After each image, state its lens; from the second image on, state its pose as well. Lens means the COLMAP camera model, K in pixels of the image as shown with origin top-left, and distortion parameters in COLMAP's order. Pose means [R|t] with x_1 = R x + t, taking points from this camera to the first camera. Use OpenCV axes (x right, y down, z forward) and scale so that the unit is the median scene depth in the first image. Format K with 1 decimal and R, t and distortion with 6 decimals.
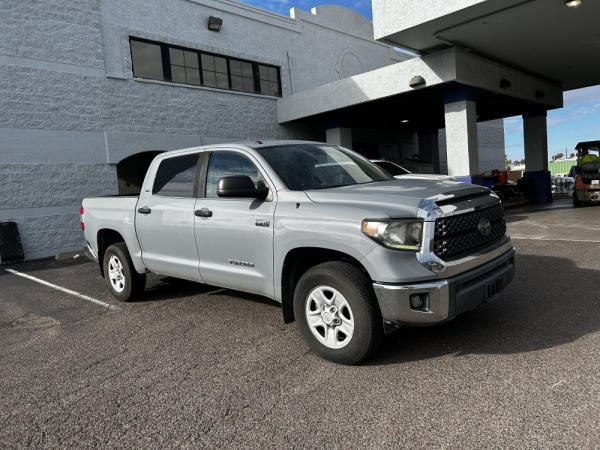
lens RADIAL K [[453.5, 0, 300.0], [0, 453.5, 225.0], [0, 0, 1]] dist [0.043897, -0.040173]
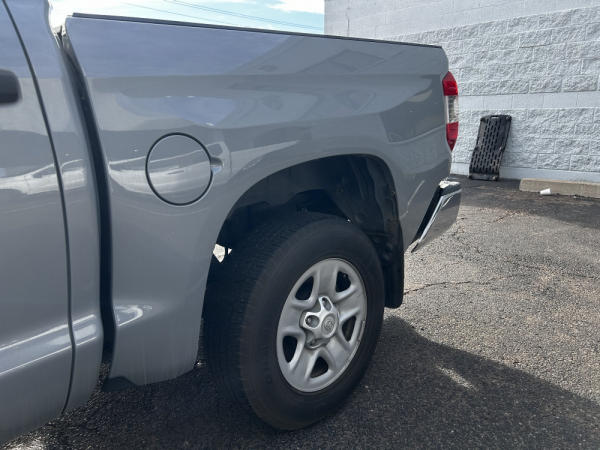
lens RADIAL K [[455.6, 0, 299.5], [0, 455.6, 228.2], [0, 0, 1]] dist [0.037861, -0.035841]
pose [[-0.015526, 0.317538, -0.948119, 0.032383], [-0.051679, 0.946711, 0.317912, -0.040942], [0.998543, 0.053934, 0.001712, 0.628954]]
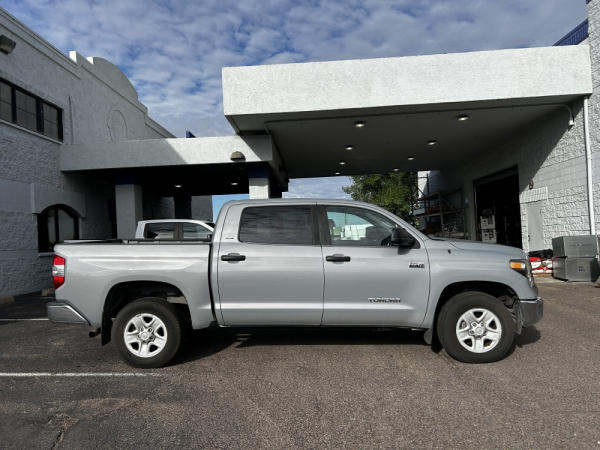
lens RADIAL K [[453.5, 0, 300.0], [0, 453.5, 225.0], [0, 0, 1]] dist [0.043897, -0.040173]
pose [[0.739725, 0.066912, 0.669575, -0.399099], [0.031986, 0.990423, -0.134312, 0.015200], [-0.672149, 0.120771, 0.730500, 0.088906]]
